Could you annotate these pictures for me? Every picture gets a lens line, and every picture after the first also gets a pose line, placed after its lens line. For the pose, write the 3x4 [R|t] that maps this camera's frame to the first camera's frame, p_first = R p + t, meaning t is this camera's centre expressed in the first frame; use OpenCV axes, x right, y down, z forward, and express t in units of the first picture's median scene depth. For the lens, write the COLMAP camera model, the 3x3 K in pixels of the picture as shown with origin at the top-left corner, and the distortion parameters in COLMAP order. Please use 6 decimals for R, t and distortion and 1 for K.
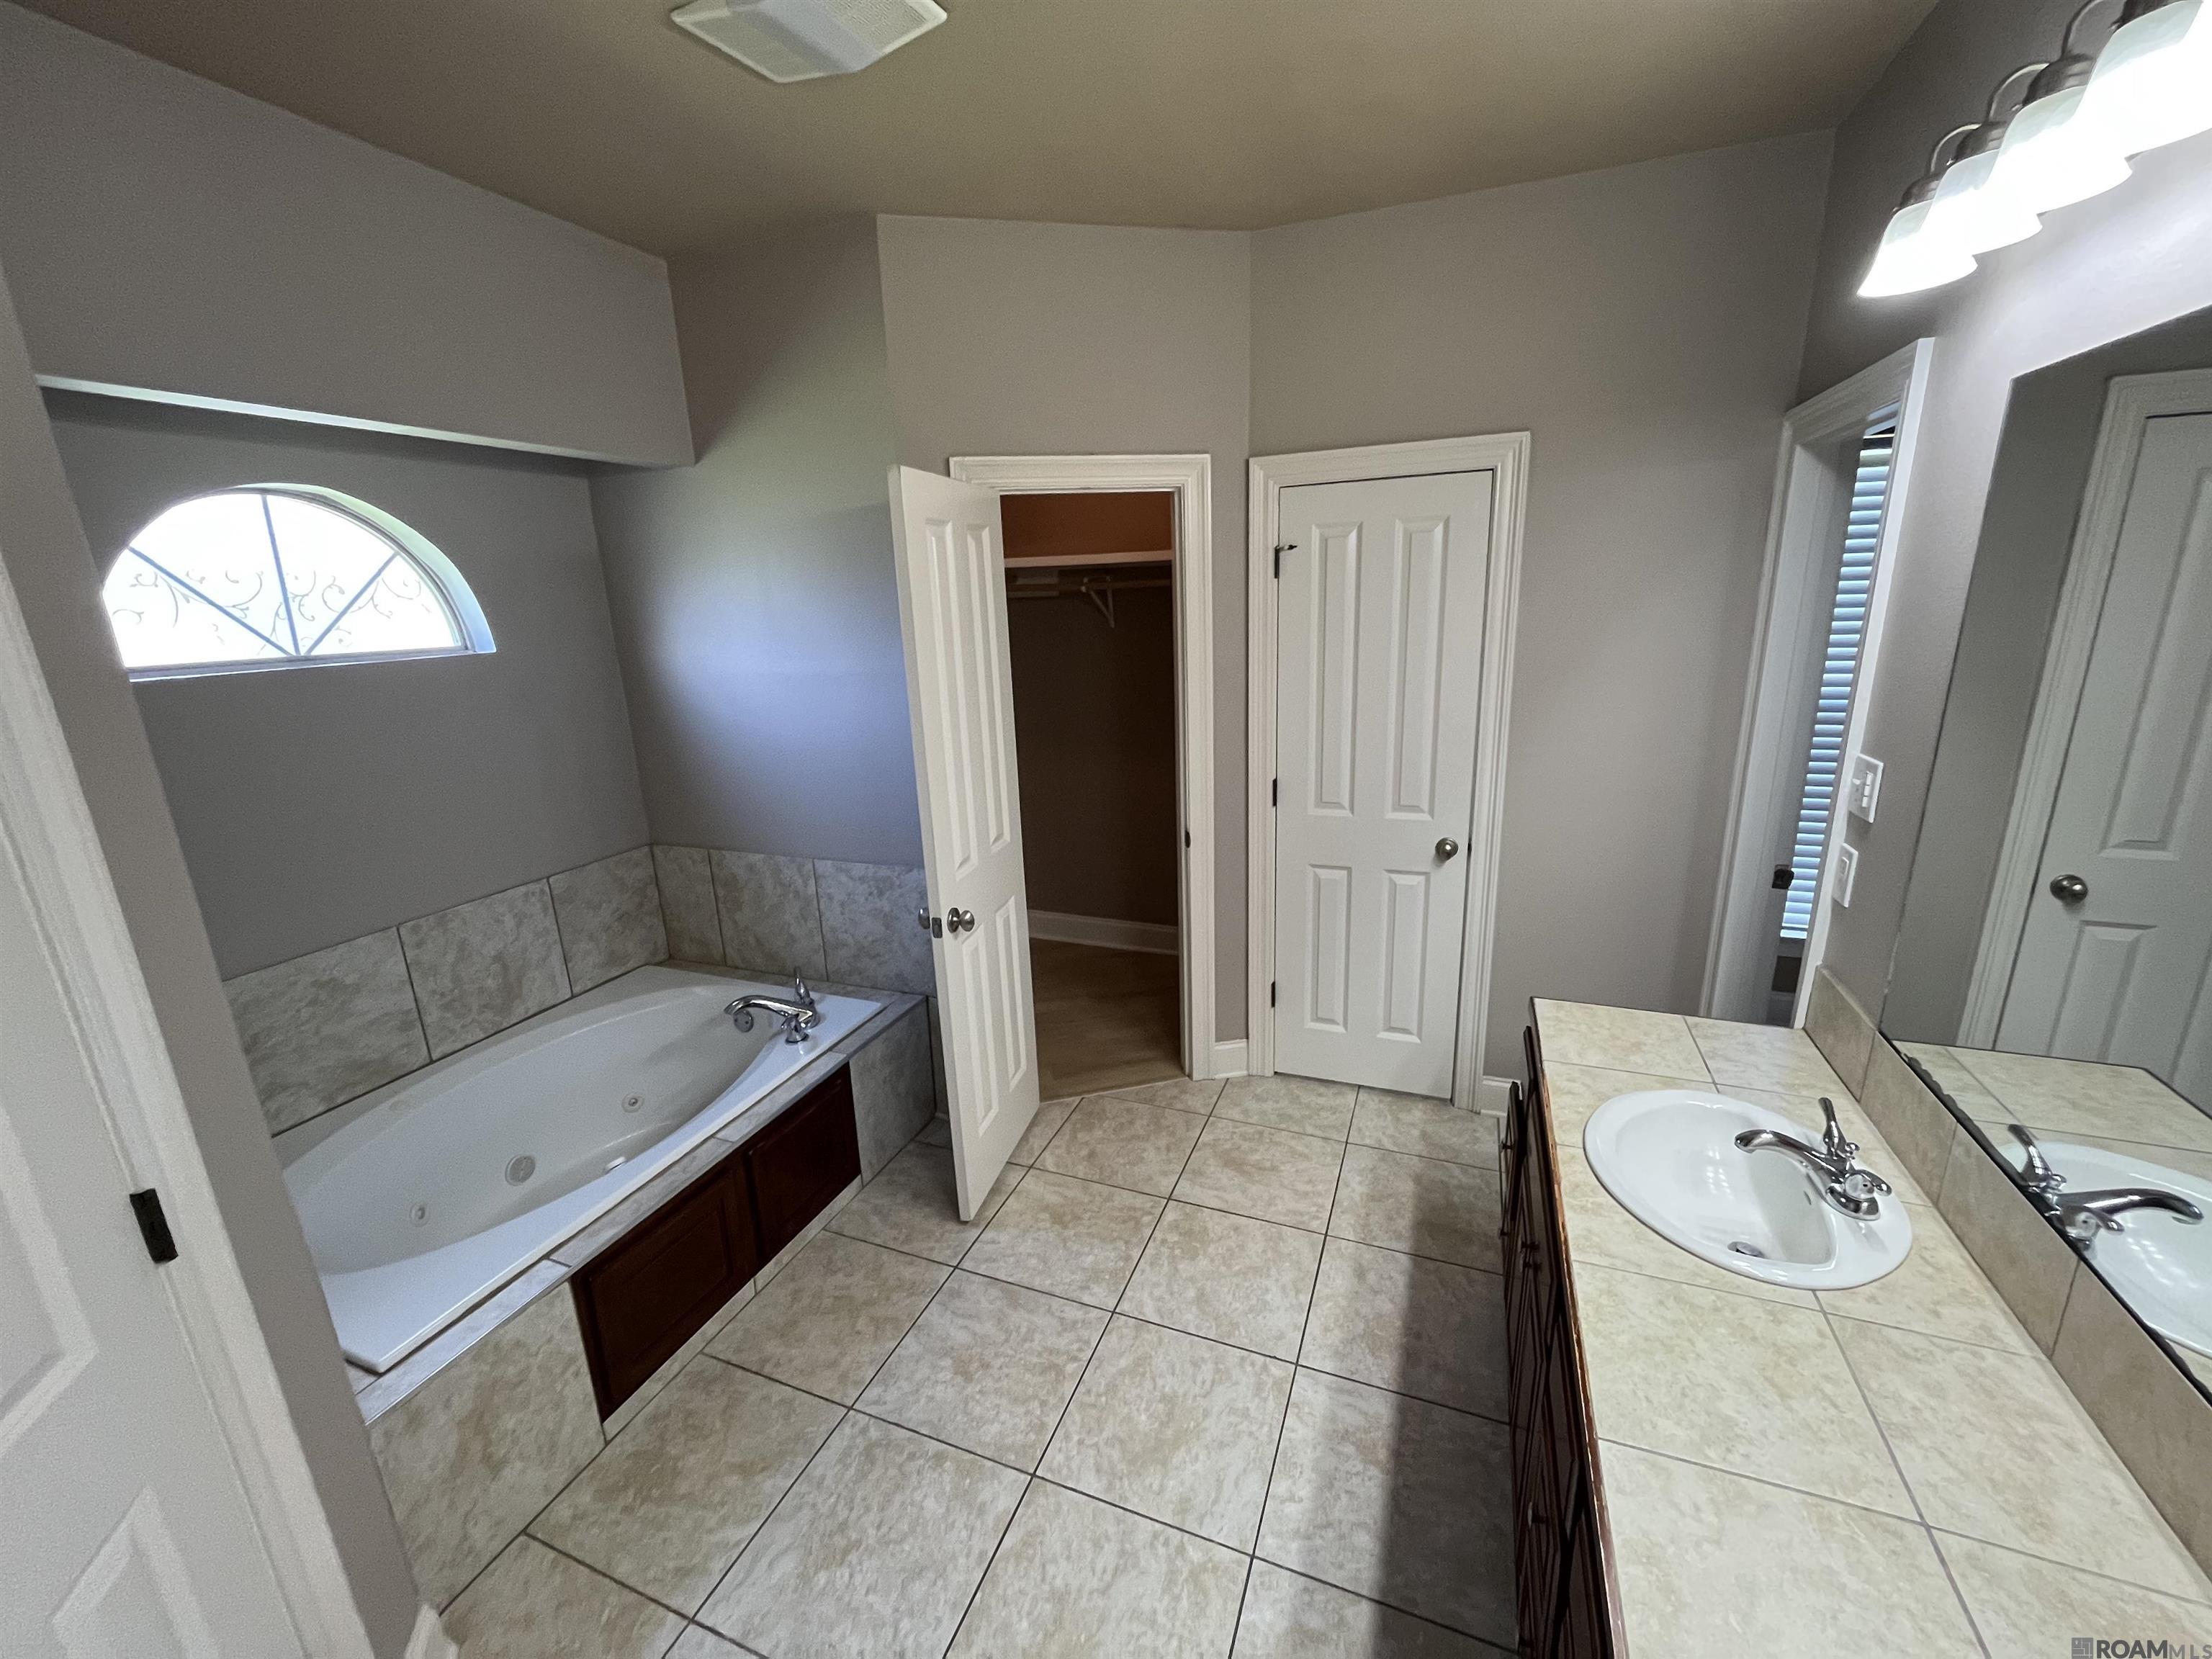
lens RADIAL K [[886.2, 0, 1106.0], [0, 886.2, 829.5], [0, 0, 1]] dist [0.000016, -0.000003]
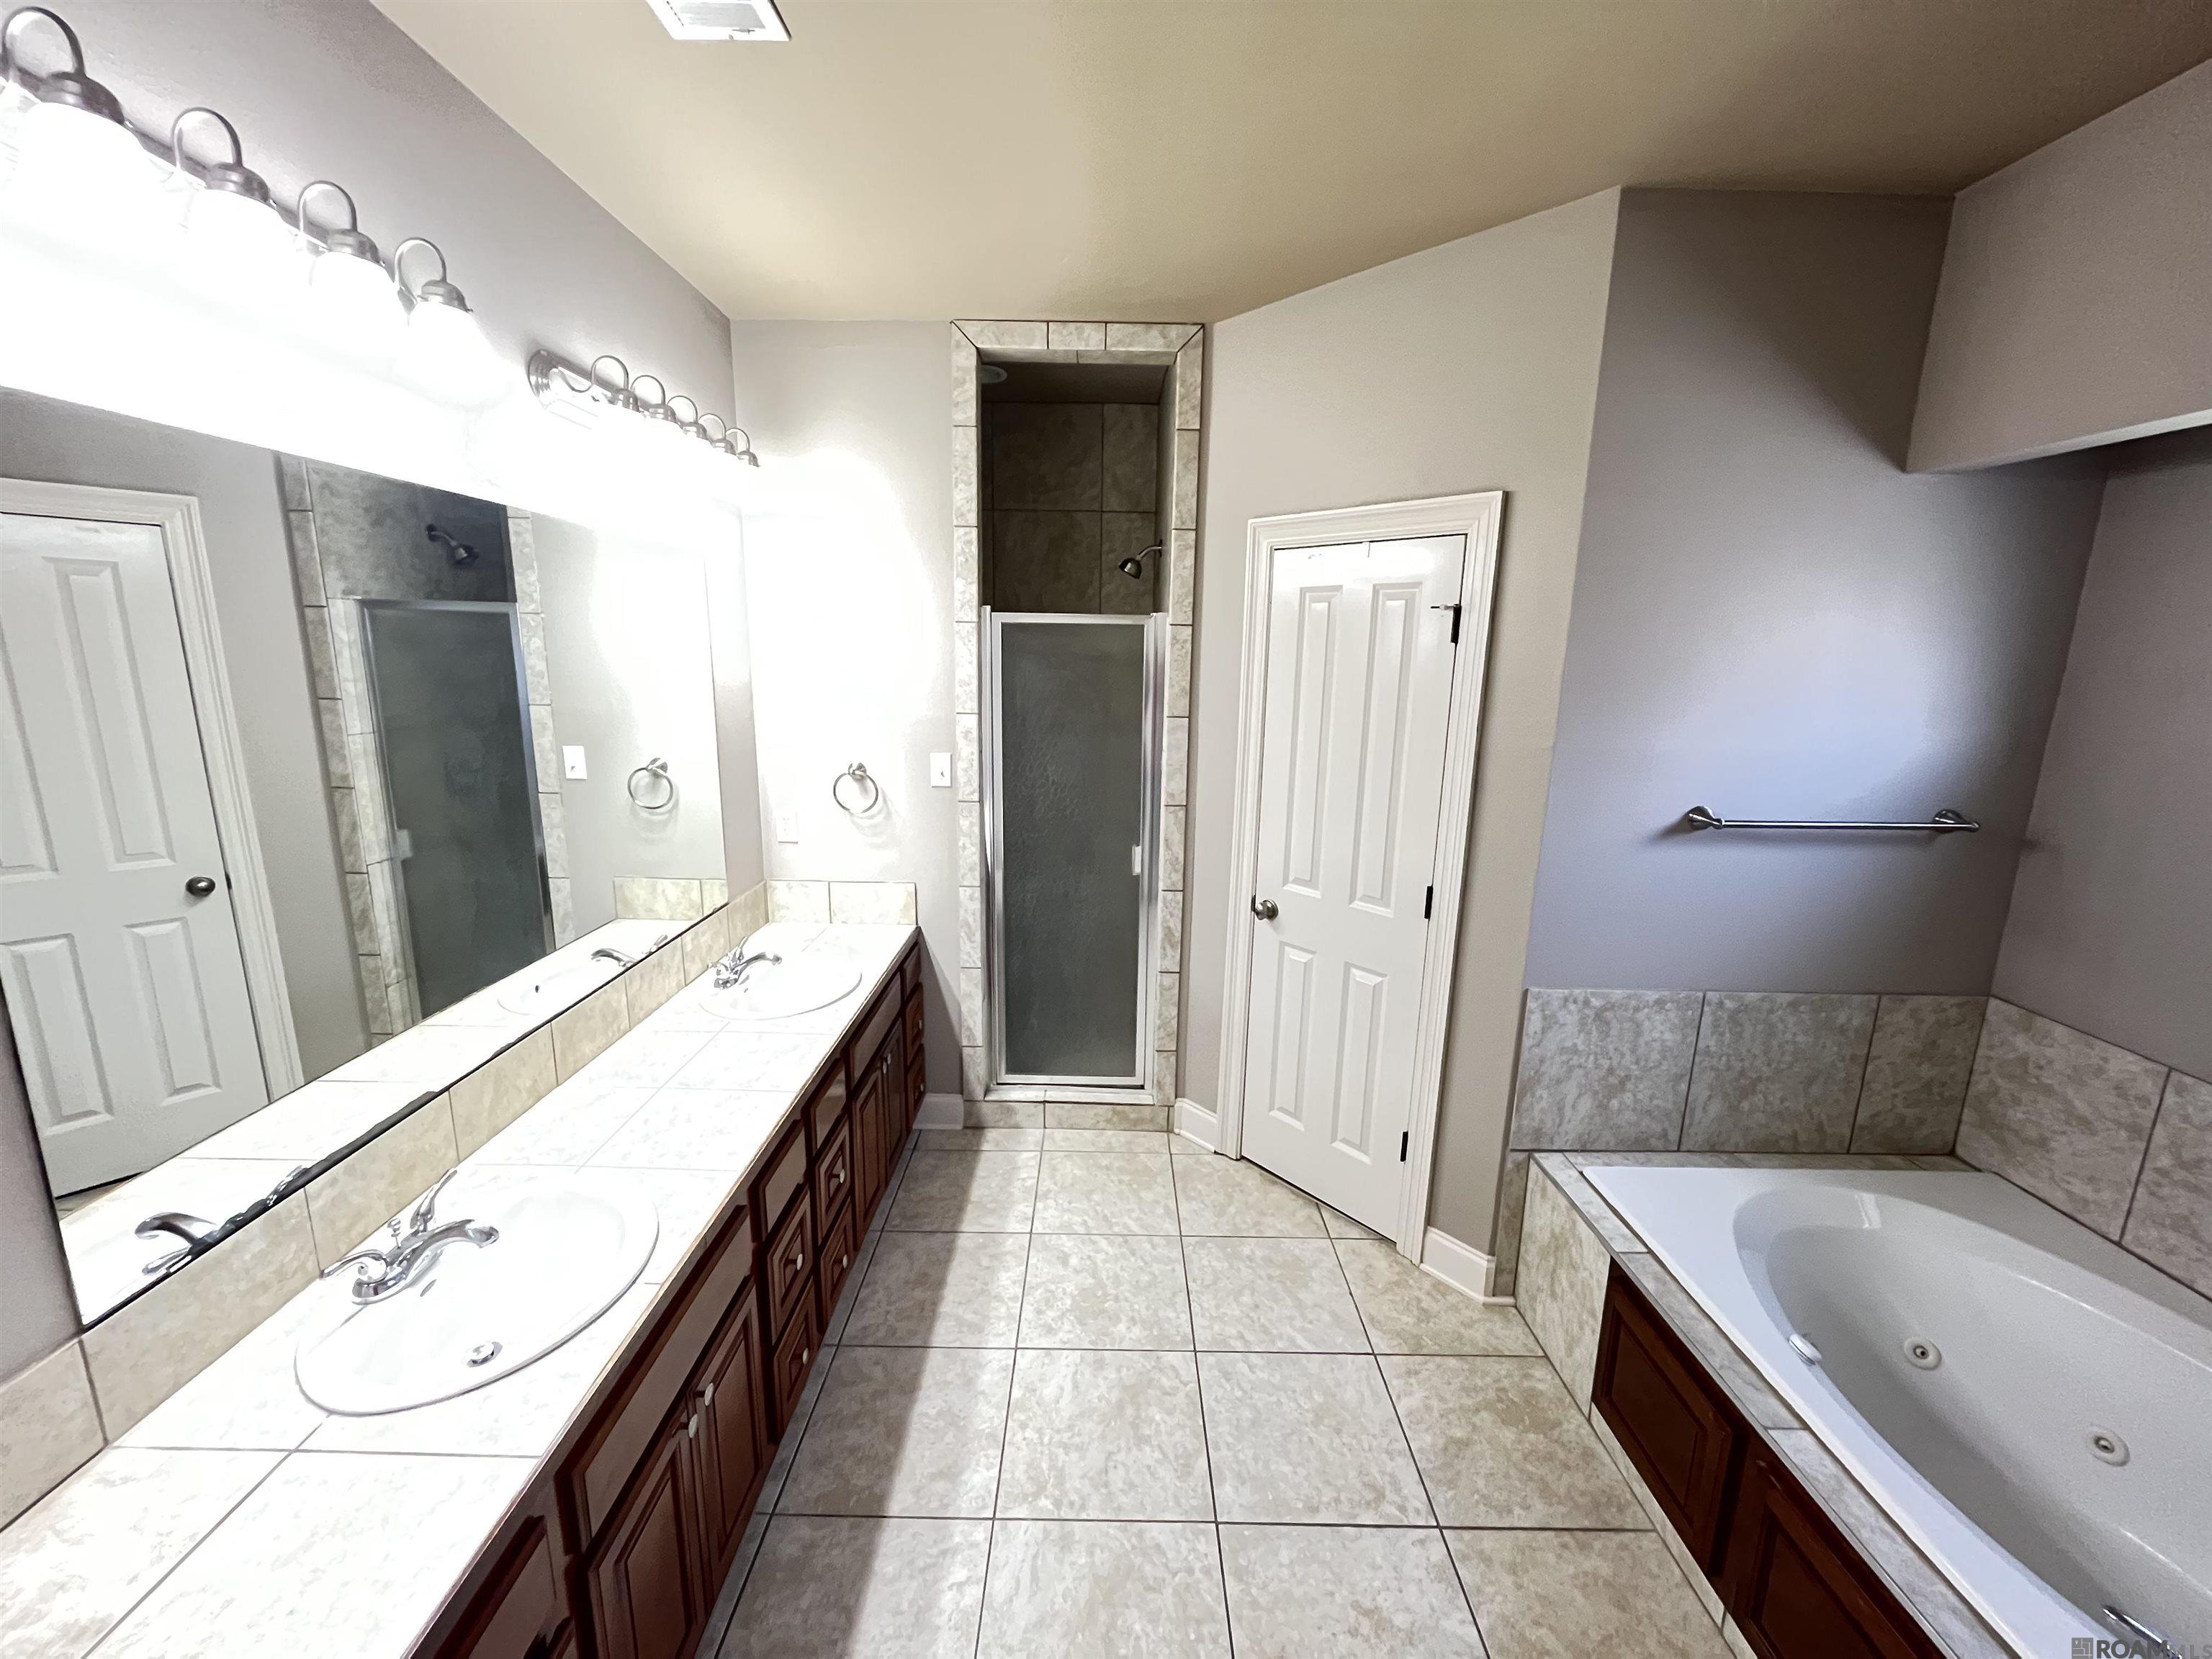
lens RADIAL K [[886.2, 0, 1106.0], [0, 886.2, 829.5], [0, 0, 1]] dist [0.000016, -0.000003]
pose [[-0.928847, 0.093033, -0.358592, 0.327981], [-0.081296, 0.893173, 0.442304, -0.410783], [0.361434, 0.439985, -0.822058, 1.474076]]
